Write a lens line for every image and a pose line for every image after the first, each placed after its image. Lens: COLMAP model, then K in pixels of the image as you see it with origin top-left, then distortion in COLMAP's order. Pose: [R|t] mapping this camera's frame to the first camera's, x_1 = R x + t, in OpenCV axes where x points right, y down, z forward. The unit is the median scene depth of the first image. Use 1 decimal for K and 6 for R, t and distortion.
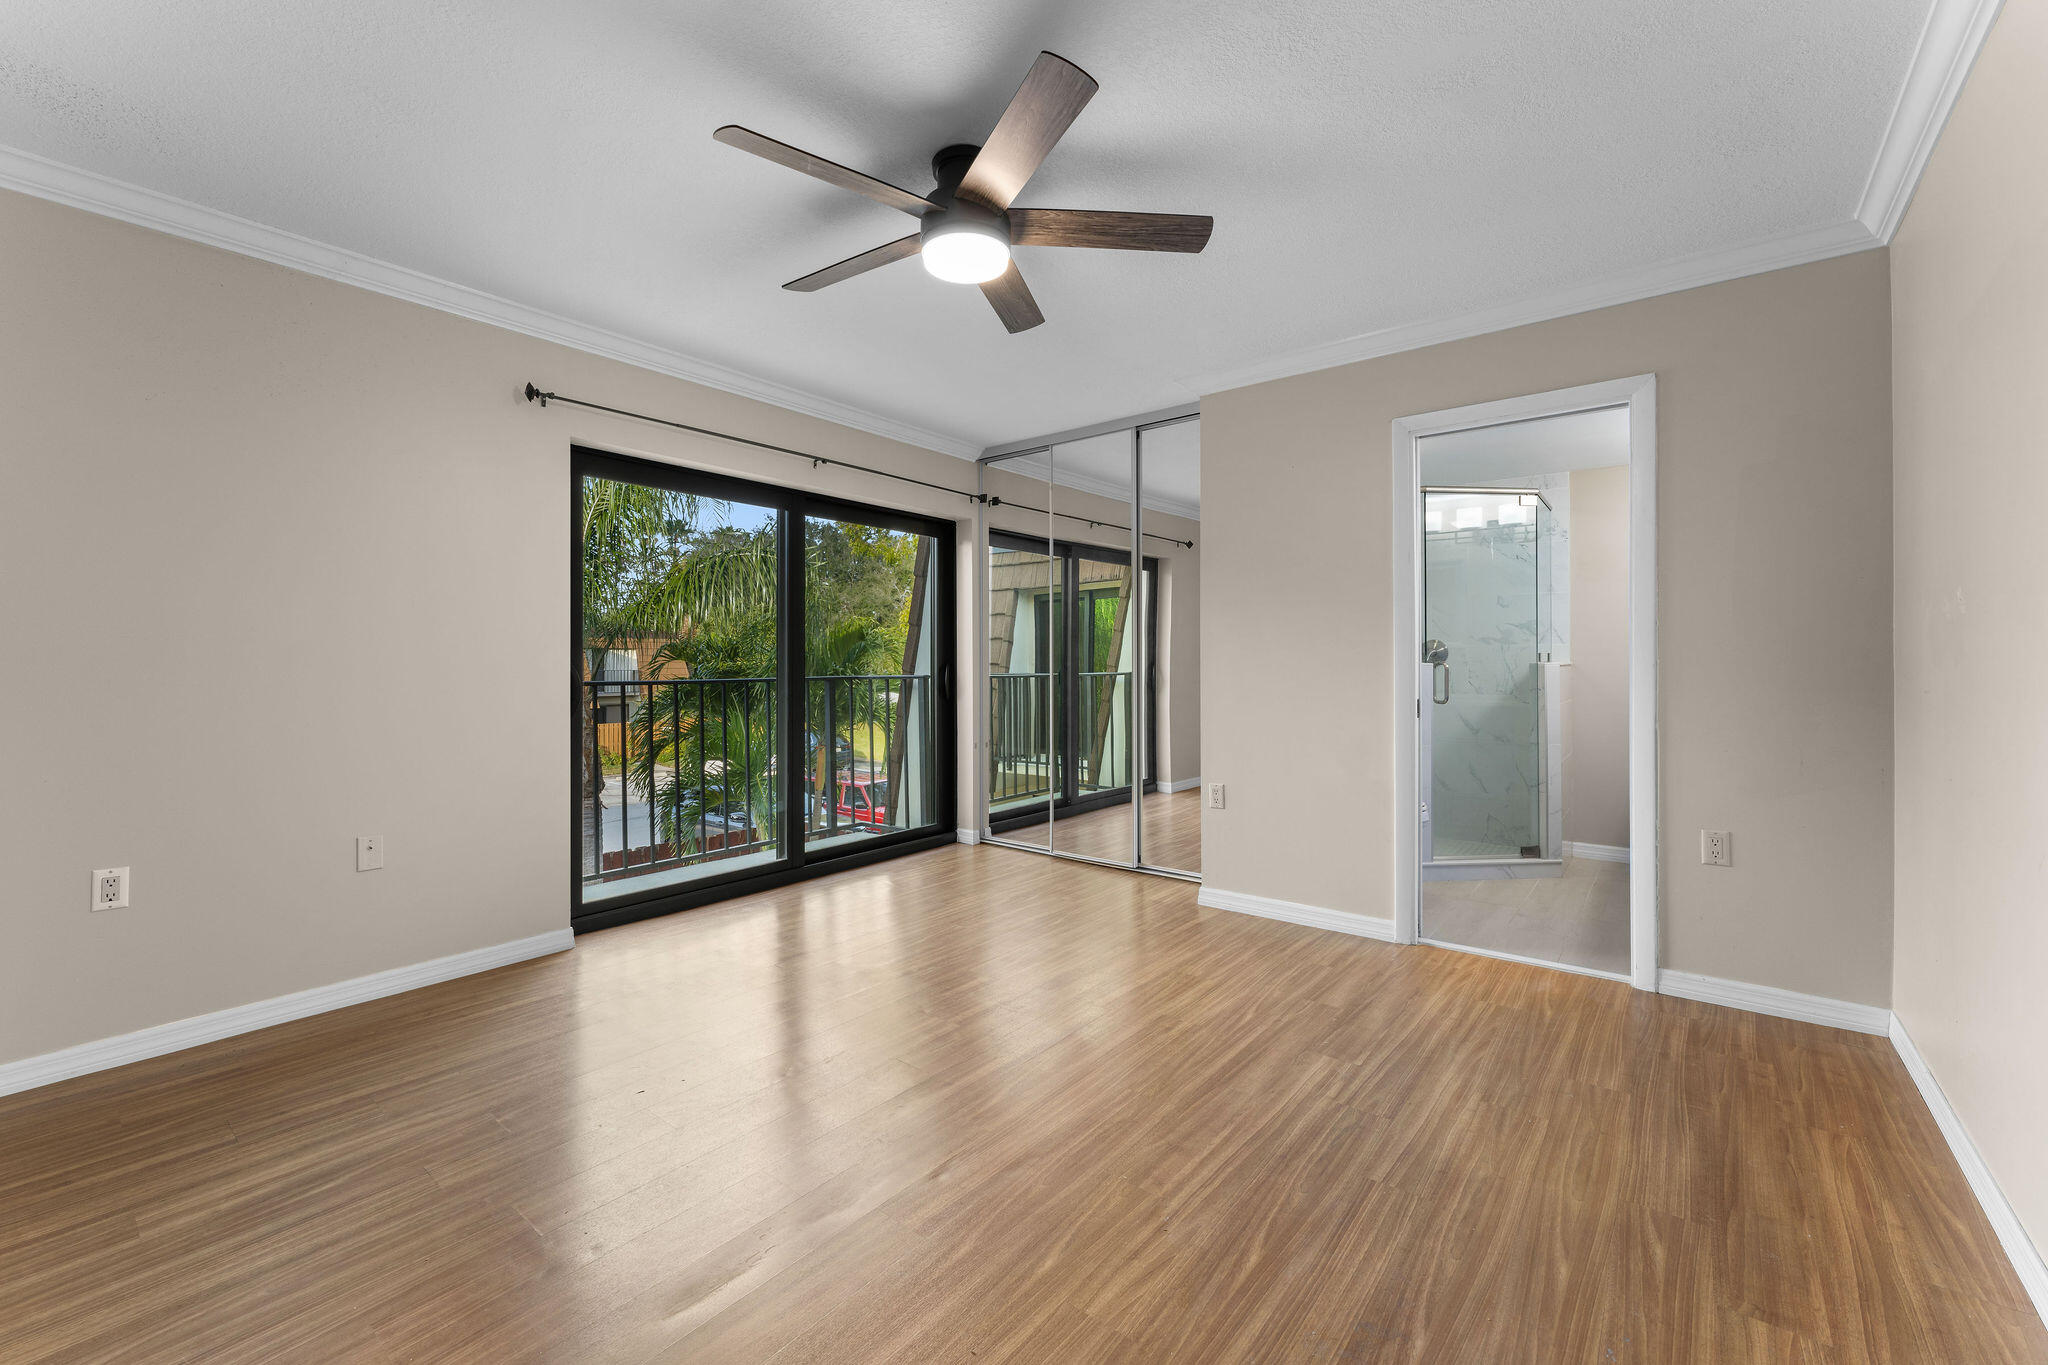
lens RADIAL K [[829.9, 0, 1014.1], [0, 829.9, 666.1], [0, 0, 1]] dist [-0.000307, 0.000012]
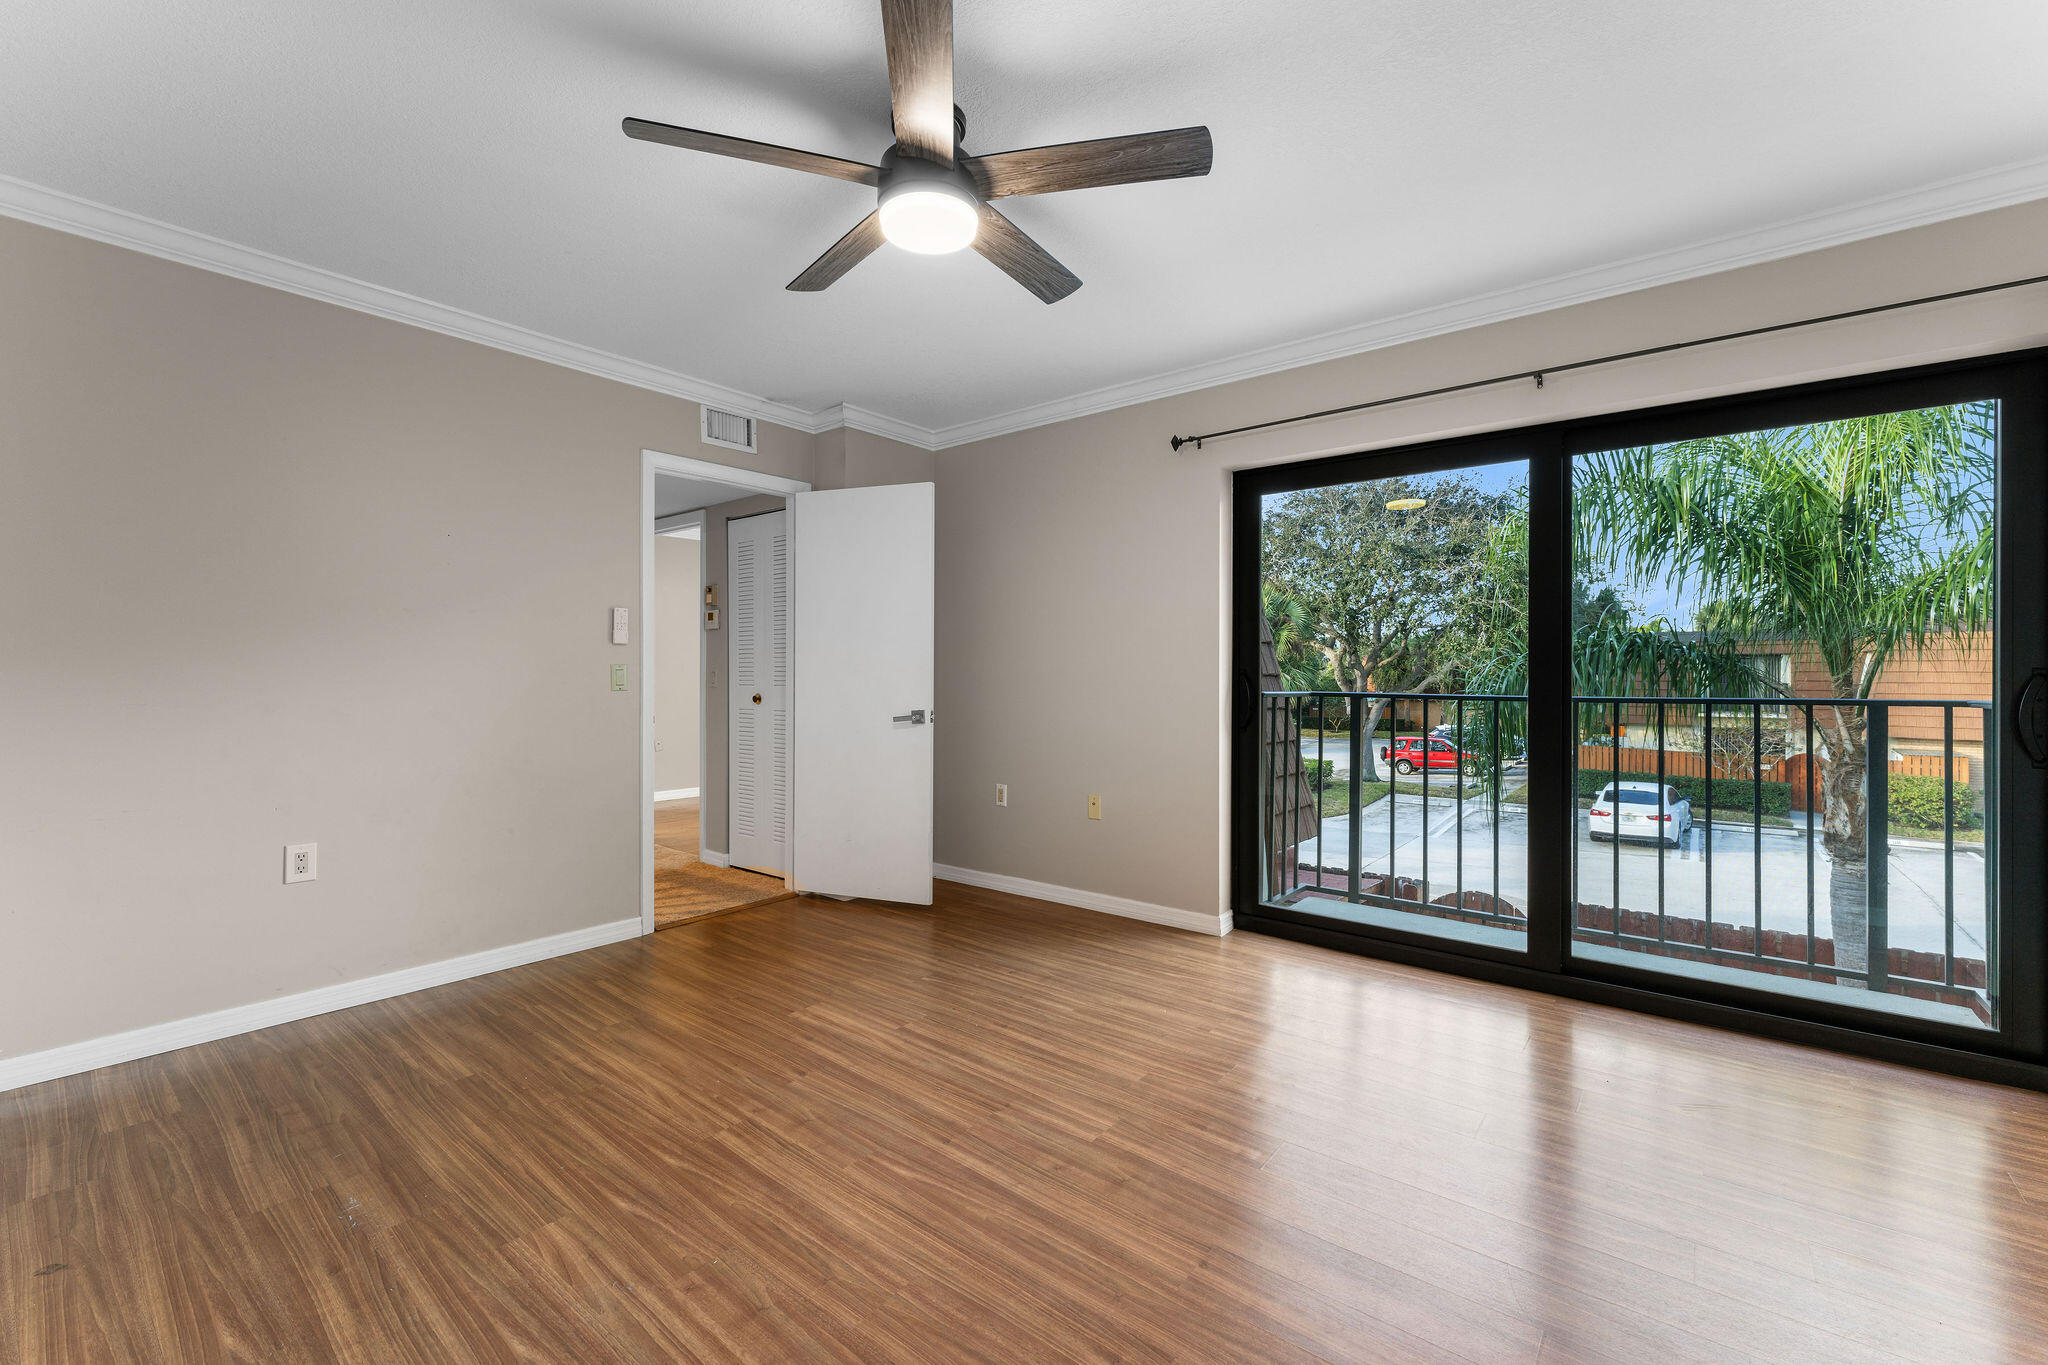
lens RADIAL K [[837.9, 0, 1026.1], [0, 837.9, 693.3], [0, 0, 1]] dist [0.000312, 0.000216]
pose [[0.012215, 0.024388, -0.999628, 0.689216], [-0.003166, 0.999698, 0.024351, -0.008094], [0.999920, 0.002867, 0.012289, 0.894852]]
